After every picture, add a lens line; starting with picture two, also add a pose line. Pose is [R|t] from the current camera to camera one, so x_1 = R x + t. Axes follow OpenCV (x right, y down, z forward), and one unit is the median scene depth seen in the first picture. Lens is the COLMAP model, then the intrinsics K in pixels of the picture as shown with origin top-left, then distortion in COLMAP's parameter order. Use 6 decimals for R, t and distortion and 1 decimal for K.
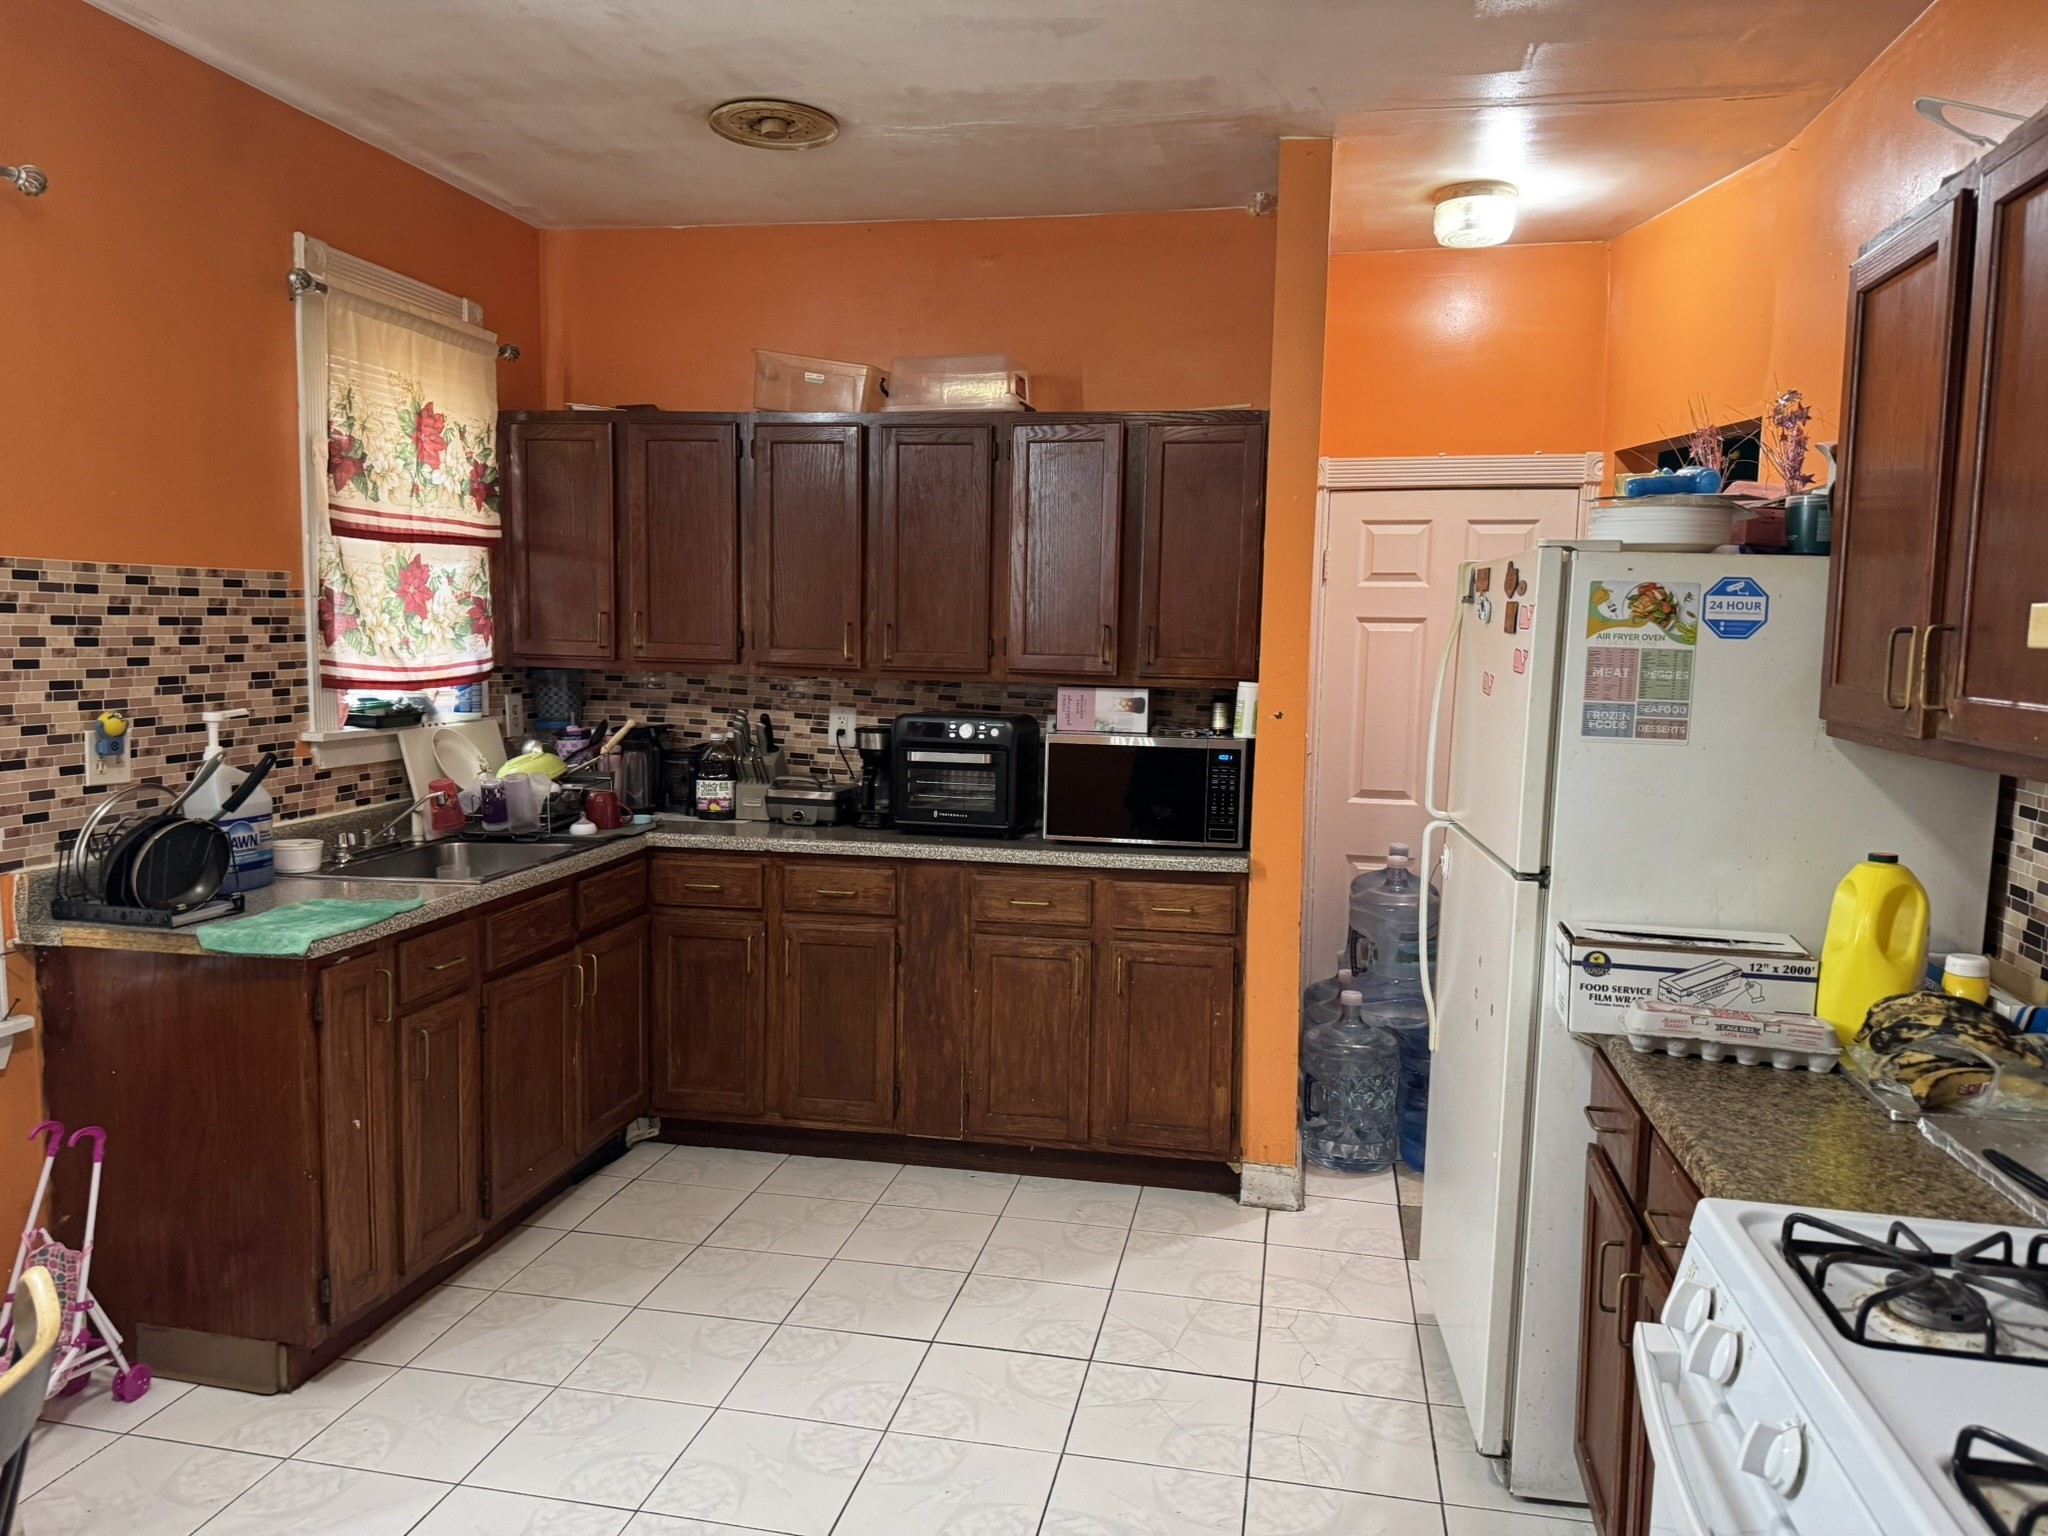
lens RADIAL K [[1426.5, 0, 1028.8], [0, 1426.5, 778.9], [0, 0, 1]] dist [0.047397, -0.043005]
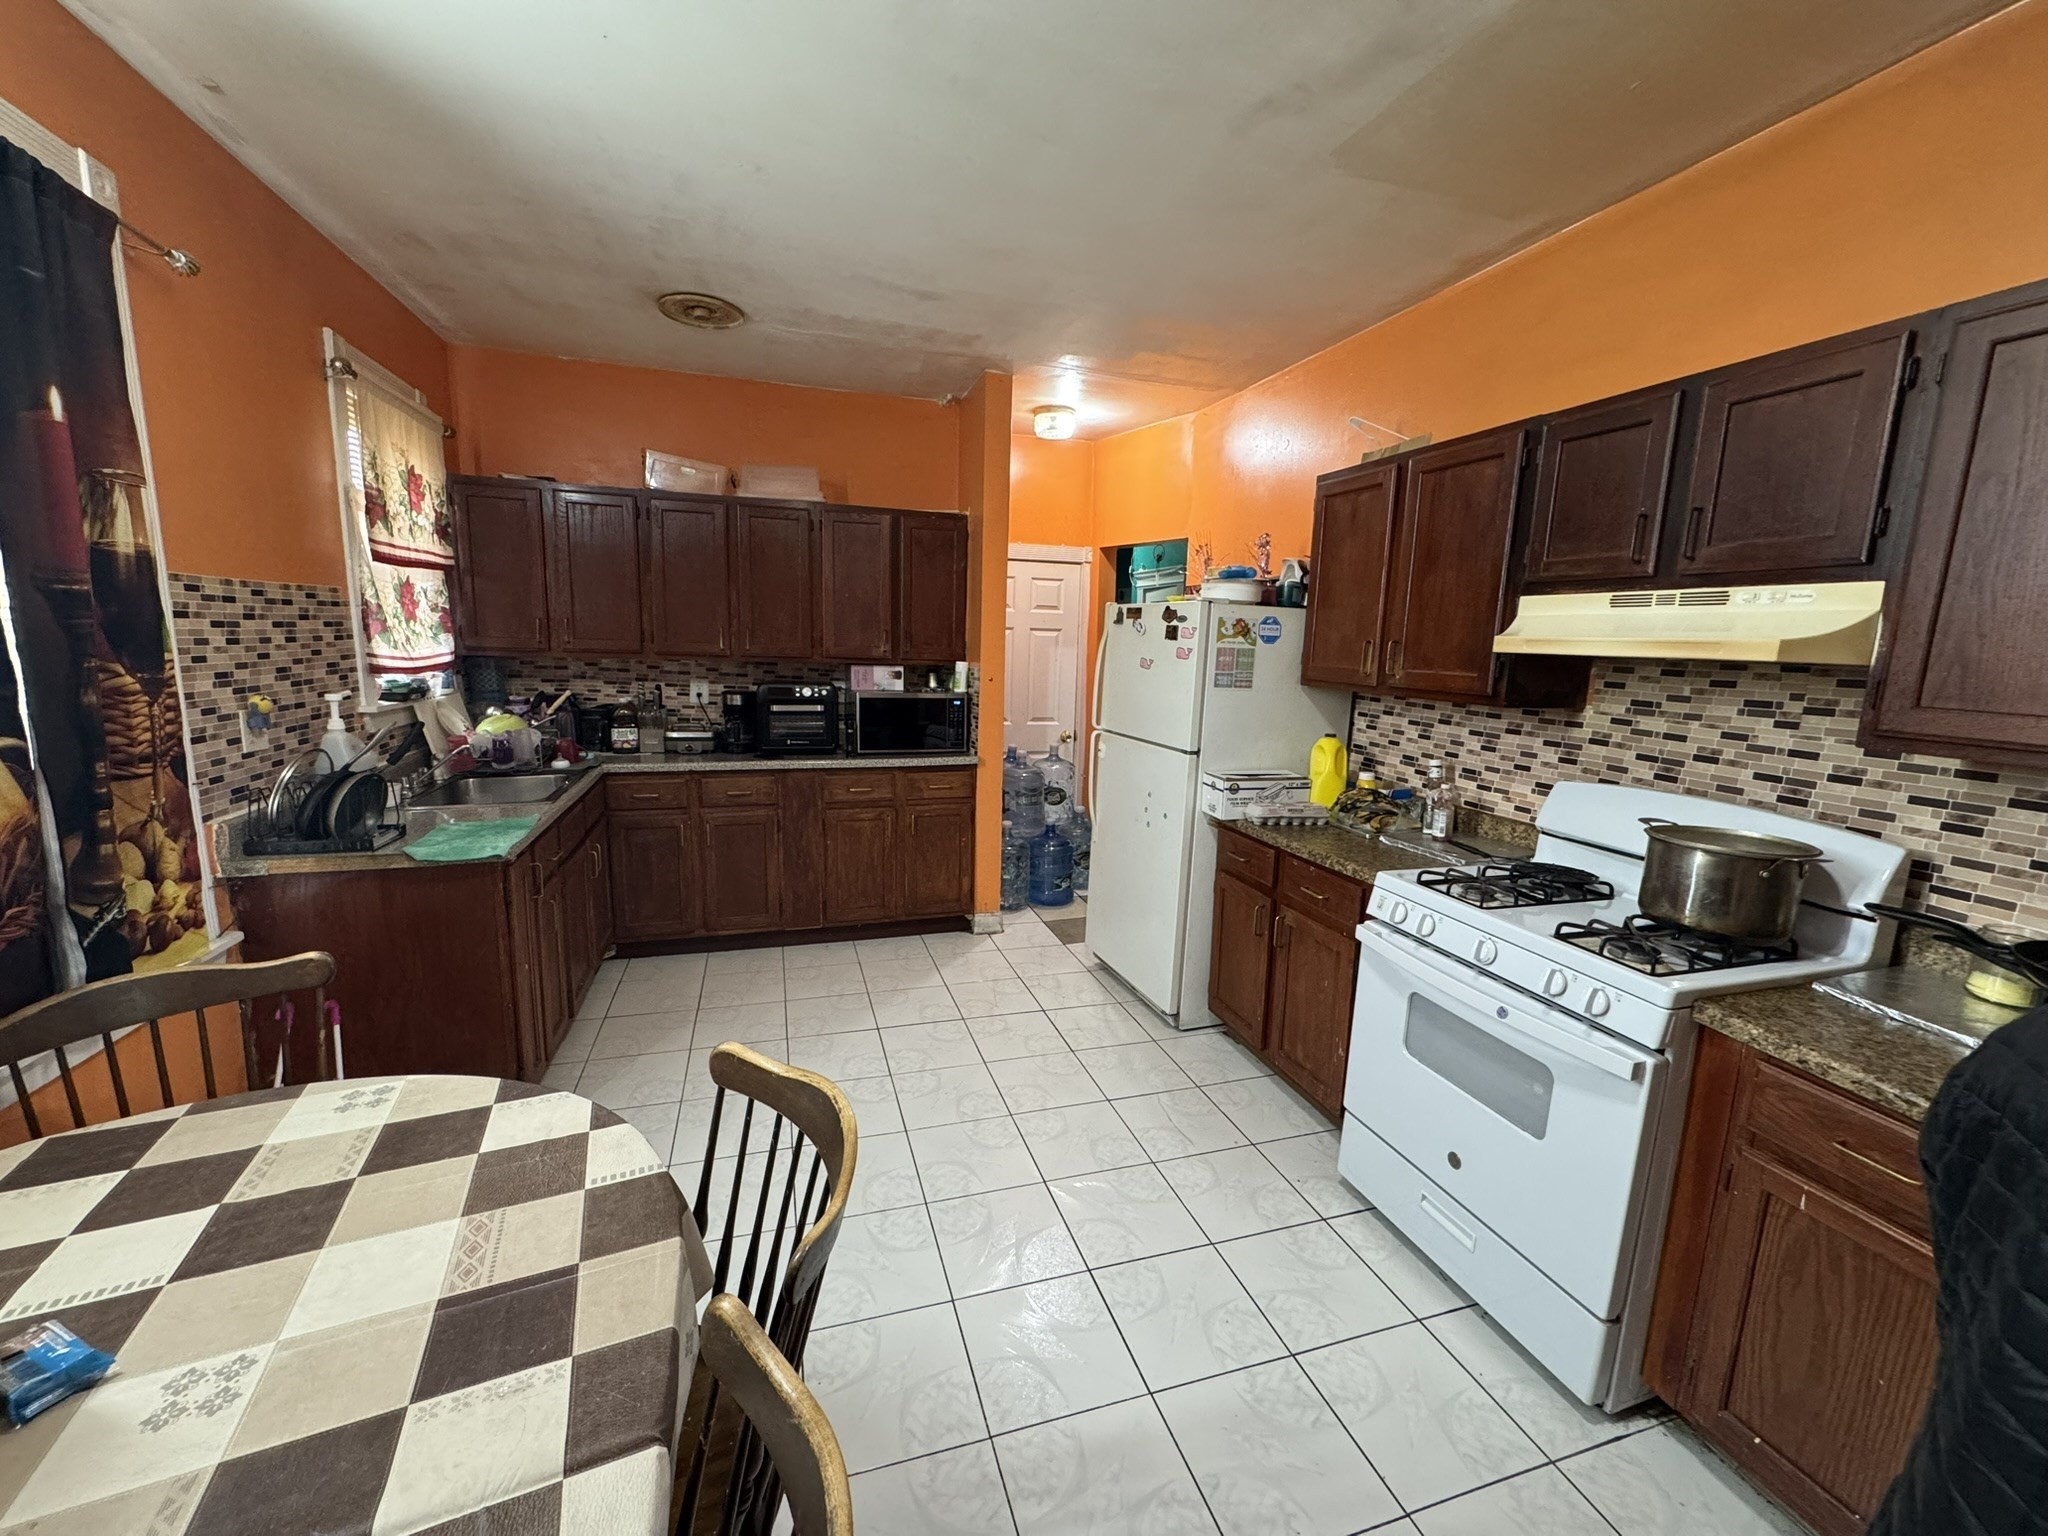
lens RADIAL K [[810.3, 0, 1017.8], [0, 810.3, 770.5], [0, 0, 1]] dist [0.001736, 0.000637]
pose [[0.883605, -0.070912, 0.462833, -0.293981], [0.038043, 0.996070, 0.079981, -0.008917], [-0.466686, -0.053064, 0.882830, 0.021966]]
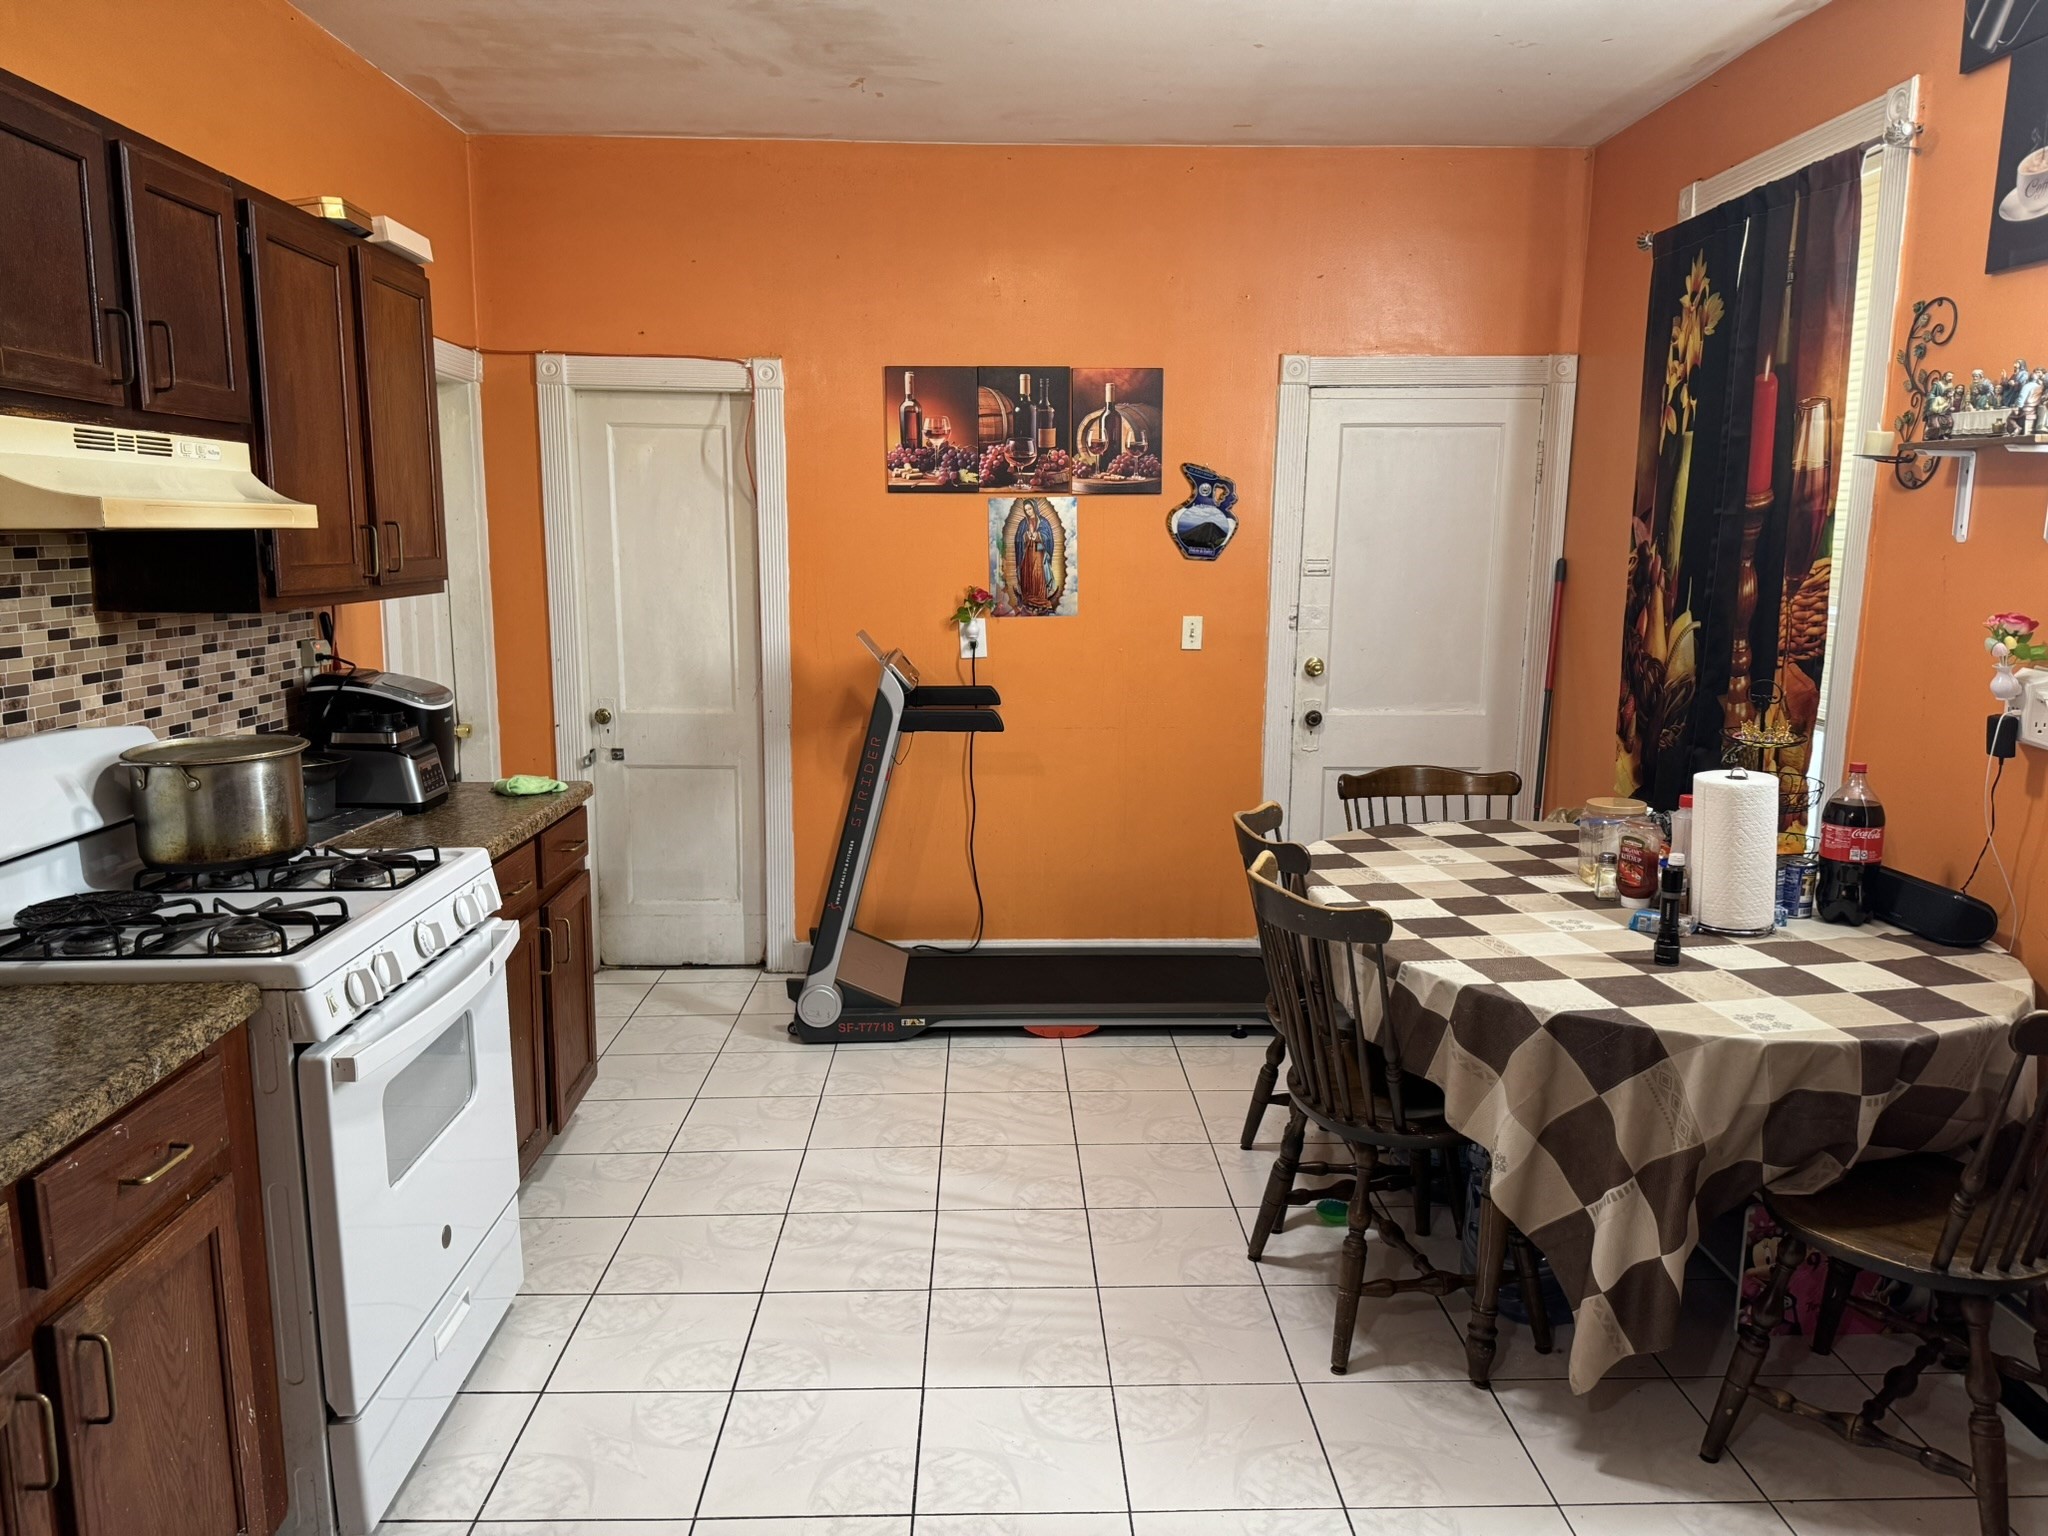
lens RADIAL K [[1426.5, 0, 1026.8], [0, 1426.5, 763.8], [0, 0, 1]] dist [0.047397, -0.043005]
pose [[-0.976356, 0.009159, -0.215973, 0.366437], [-0.048440, 0.964425, 0.259881, -0.187414], [0.210670, 0.264198, -0.941179, 1.792829]]
